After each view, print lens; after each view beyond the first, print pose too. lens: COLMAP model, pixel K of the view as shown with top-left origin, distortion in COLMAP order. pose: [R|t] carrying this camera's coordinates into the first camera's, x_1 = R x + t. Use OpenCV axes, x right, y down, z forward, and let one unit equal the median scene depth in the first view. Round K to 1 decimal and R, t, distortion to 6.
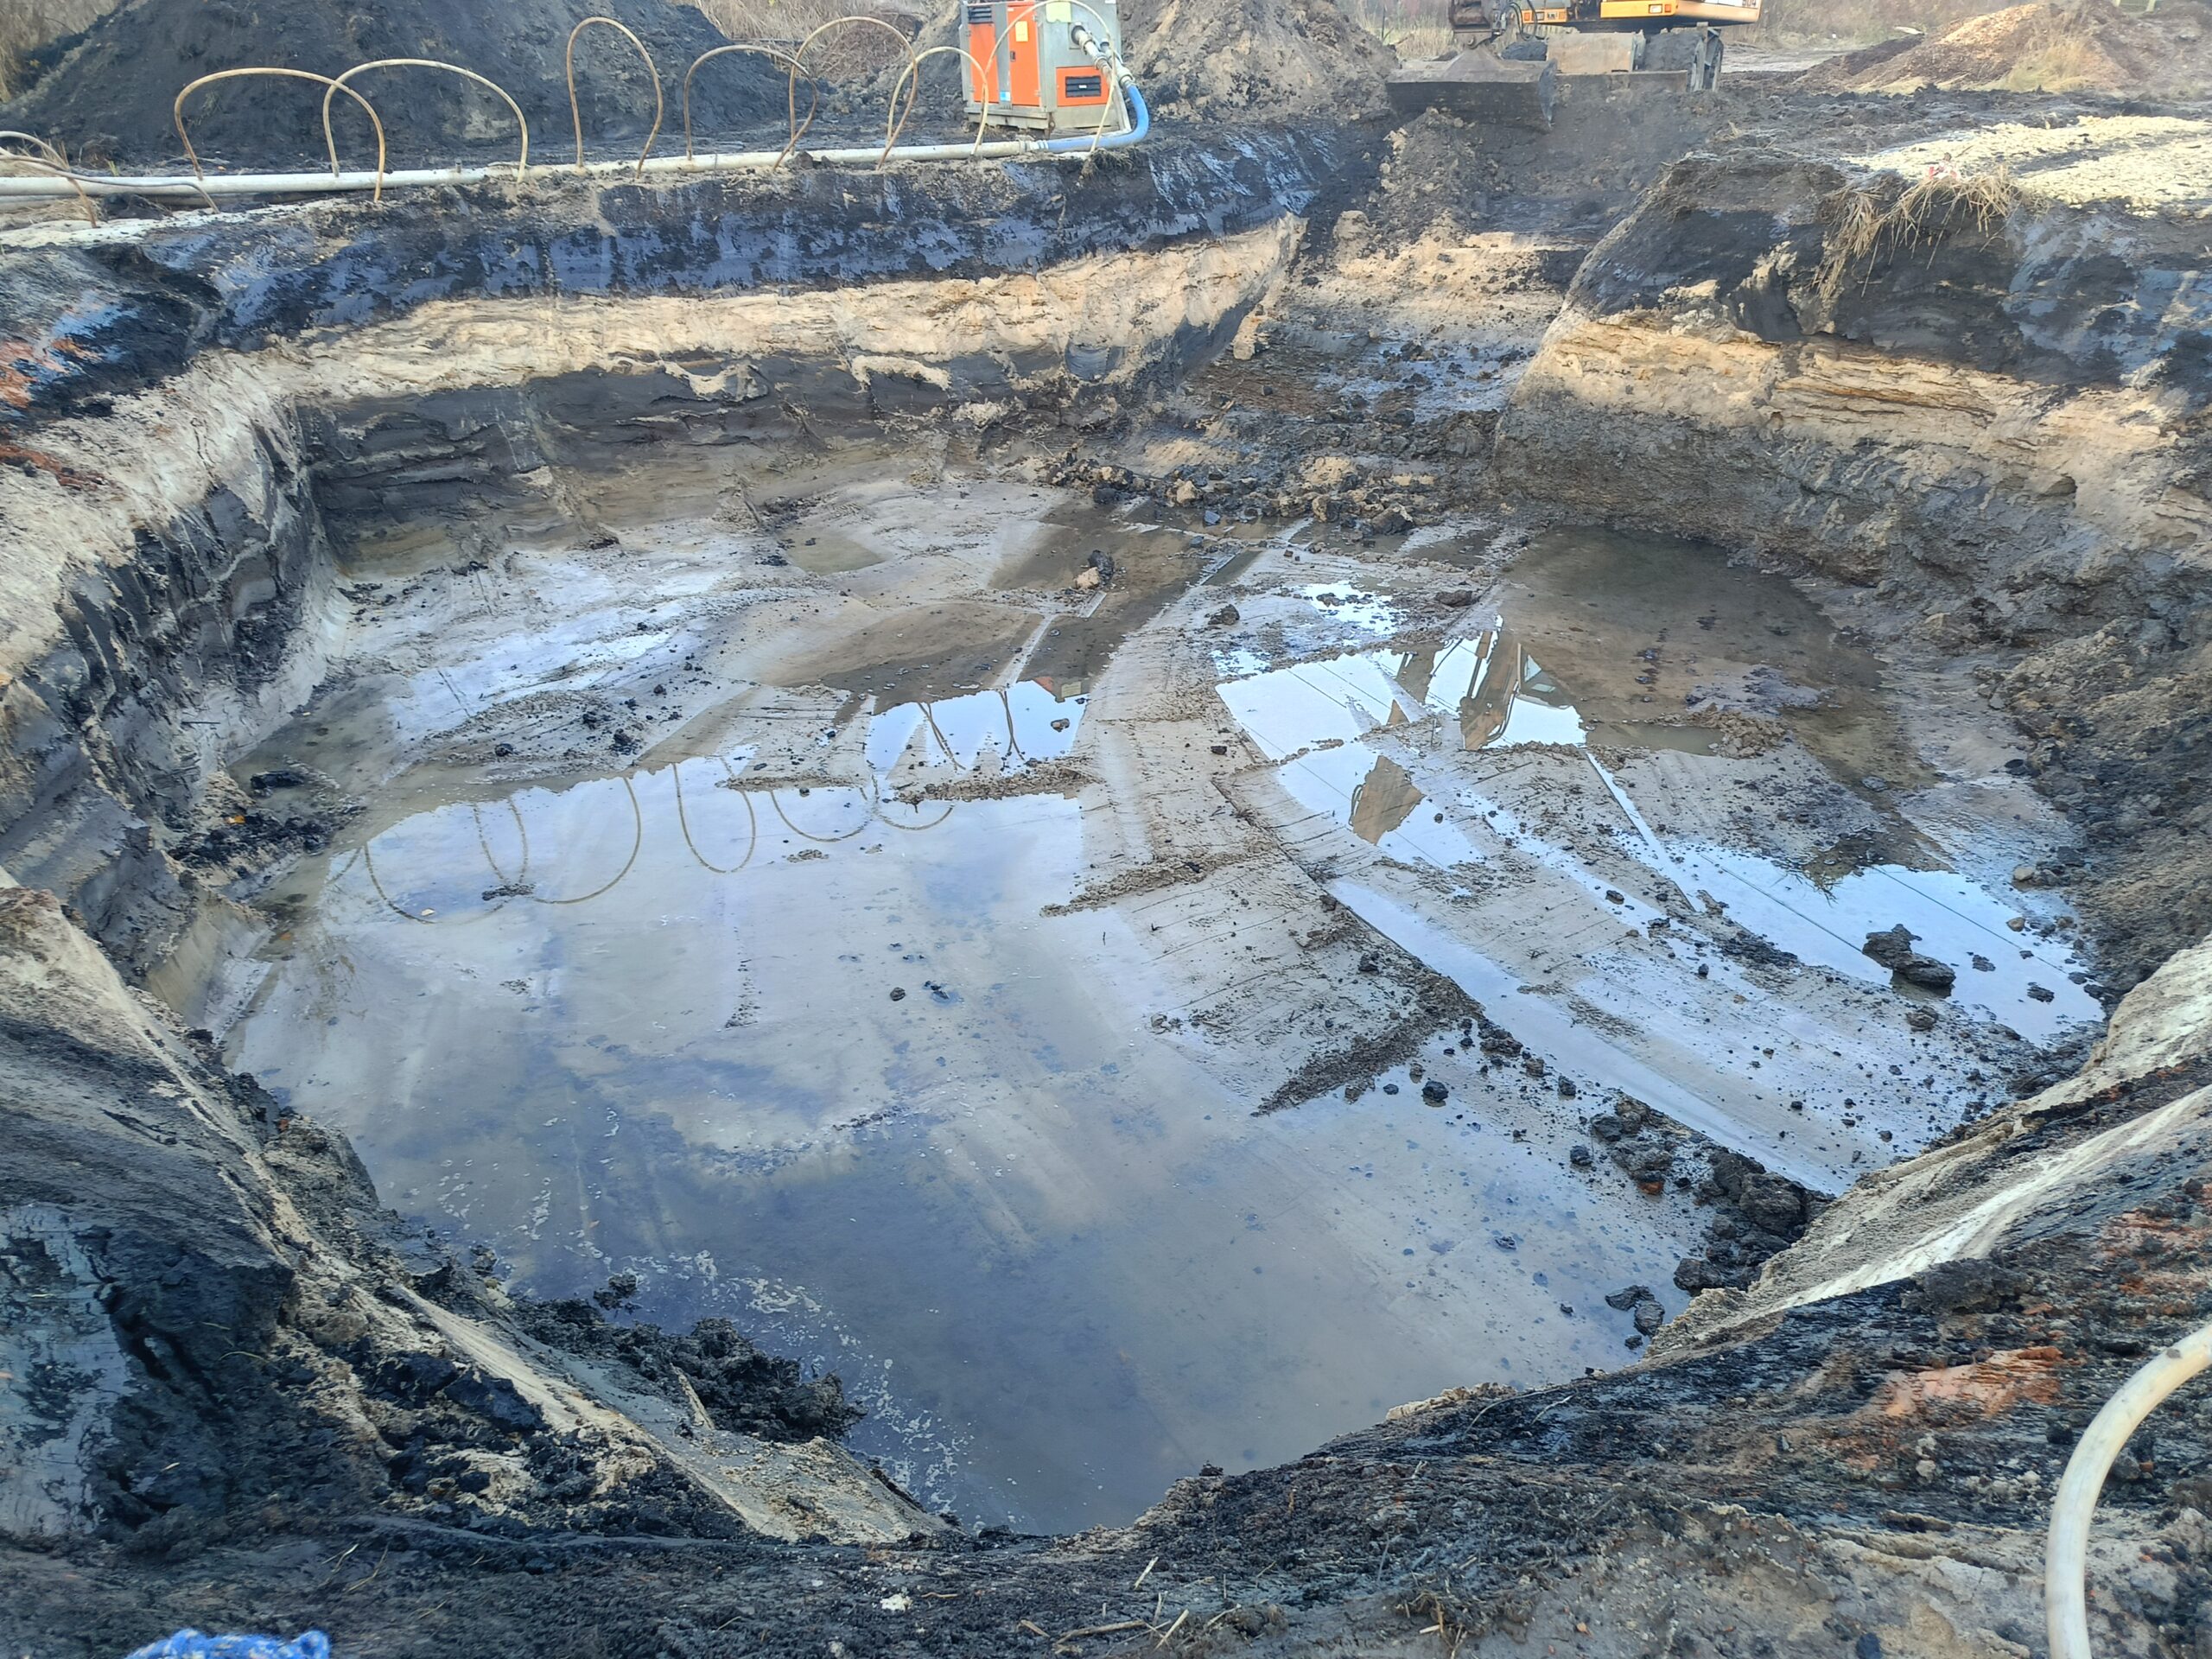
lens RADIAL K [[1547.8, 0, 1090.2], [0, 1547.8, 841.7], [0, 0, 1]] dist [0.024095, -0.002989]
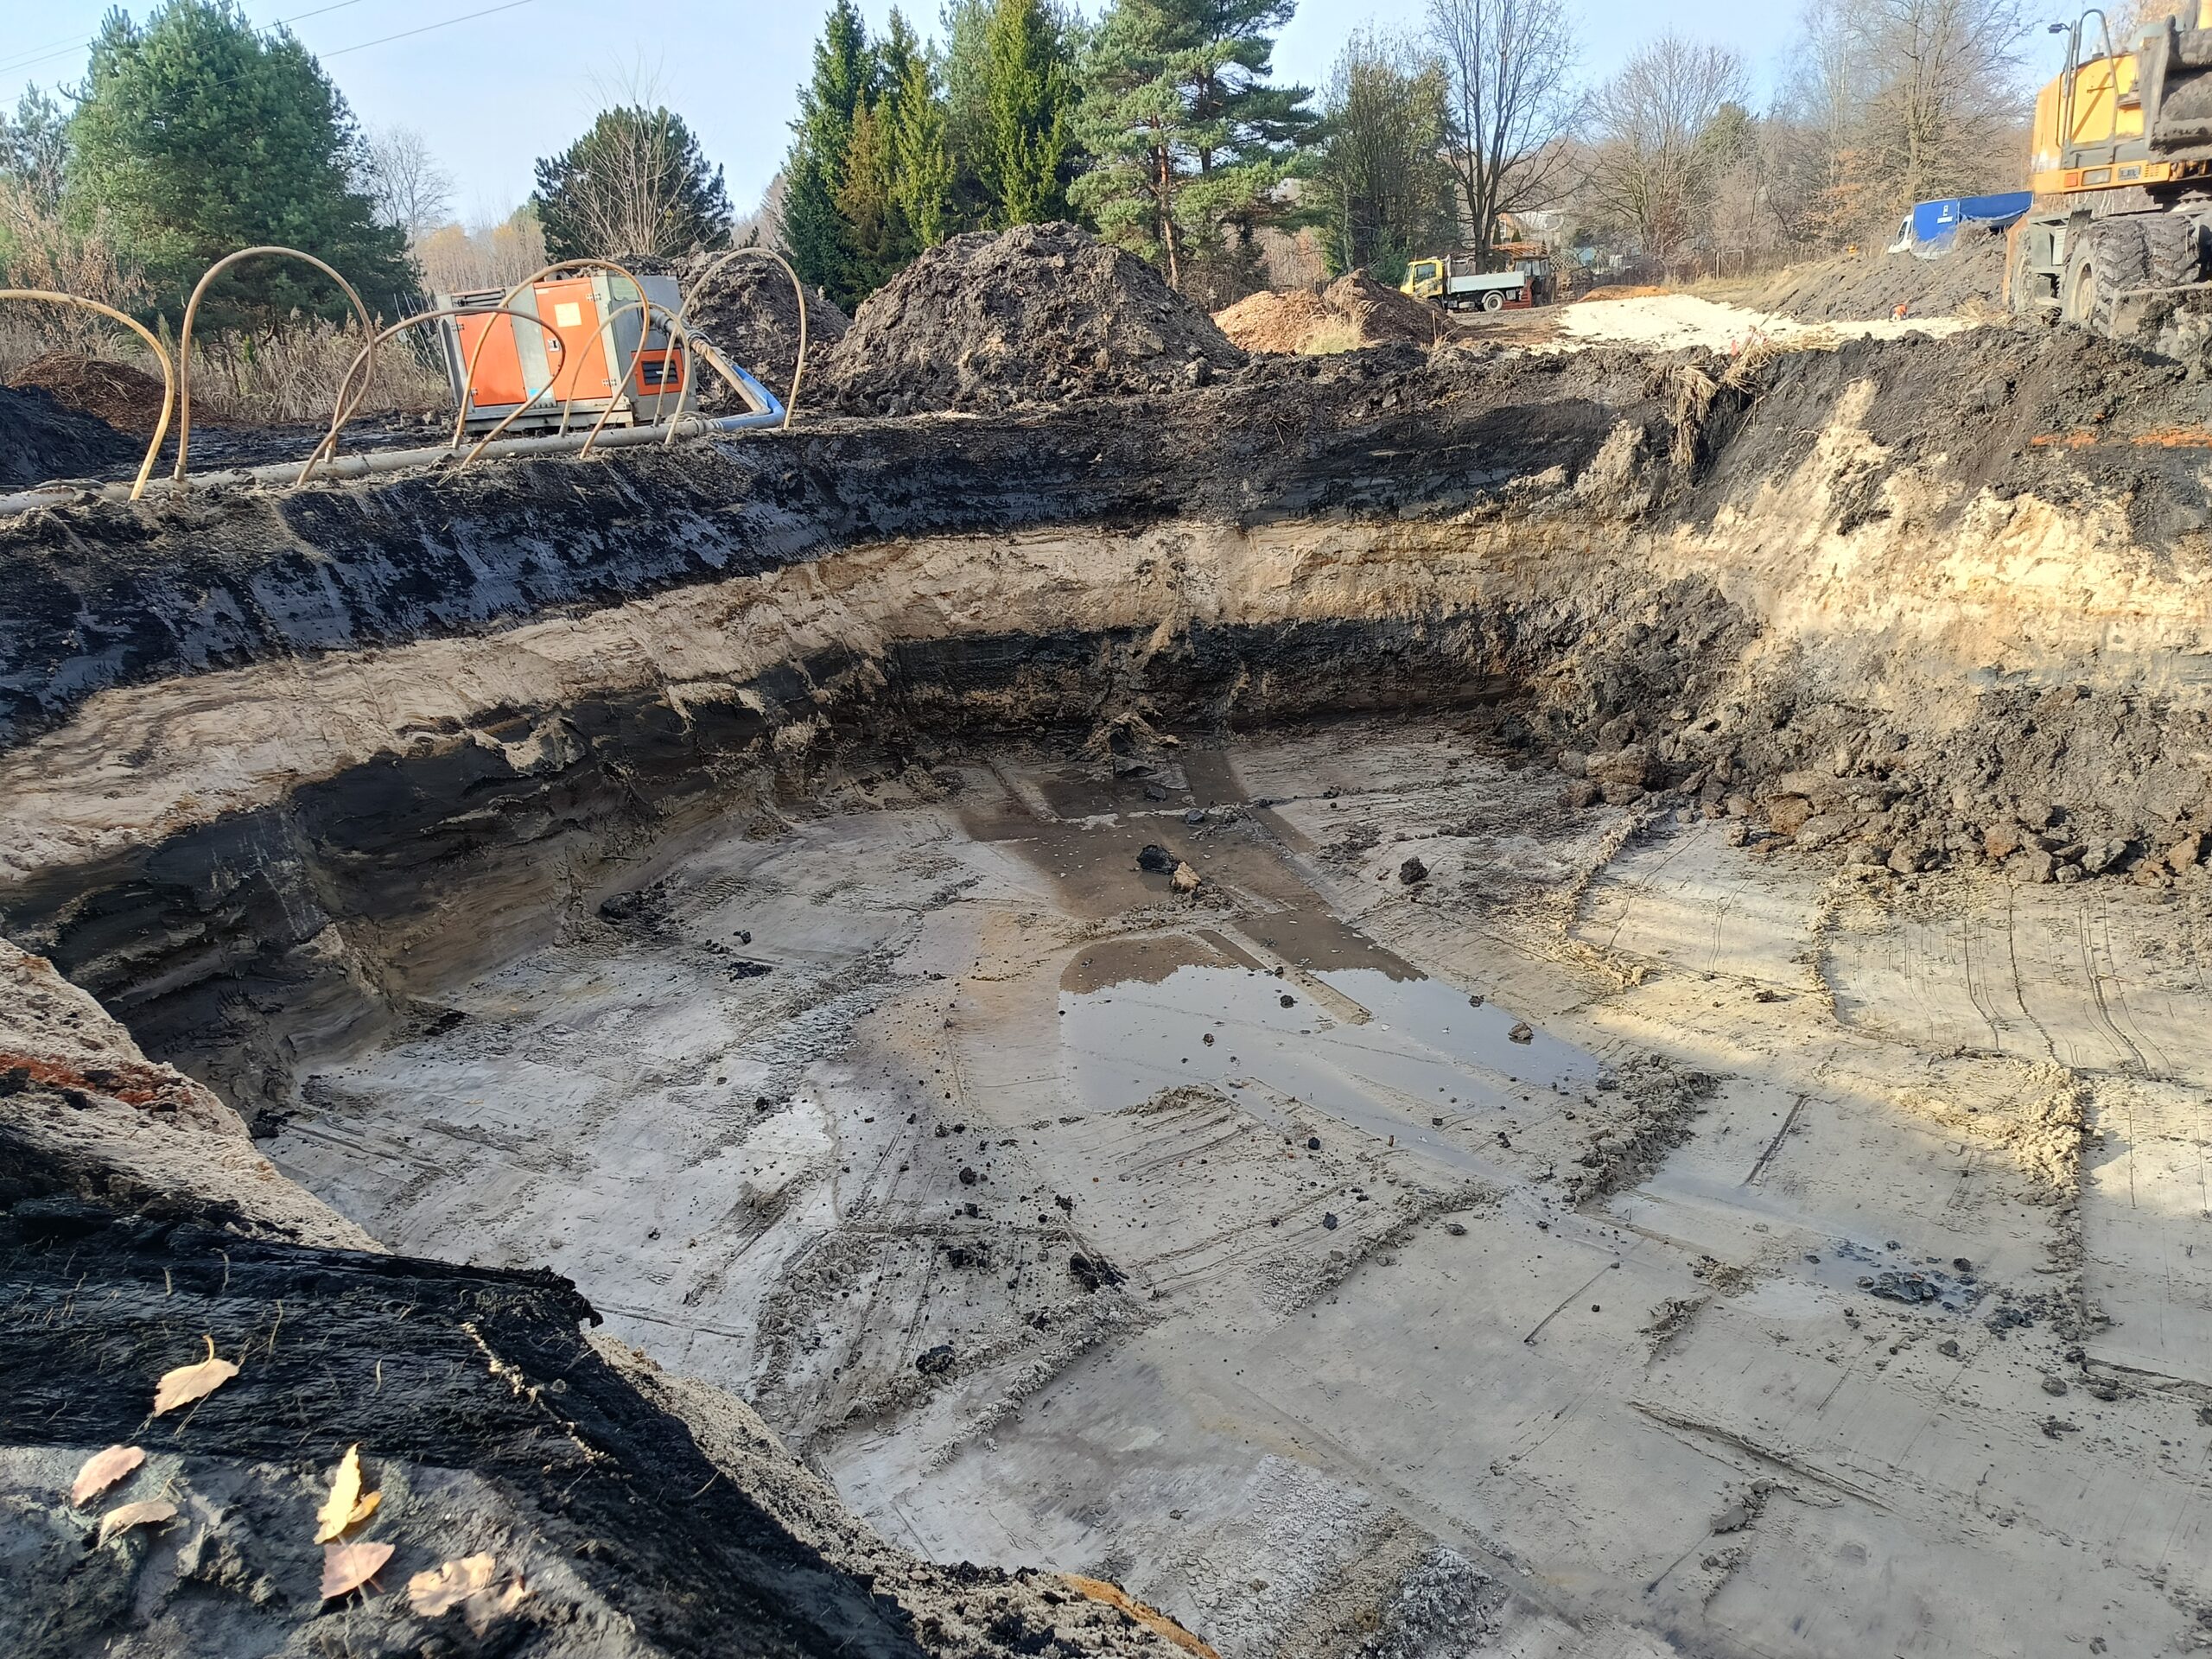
lens RADIAL K [[1547.8, 0, 1116.7], [0, 1547.8, 828.3], [0, 0, 1]] dist [0.024095, -0.002989]
pose [[0.815479, -0.212642, 0.538310, -0.406566], [0.321118, 0.940014, -0.115136, -0.106185], [-0.481536, 0.266753, 0.834845, 0.331095]]
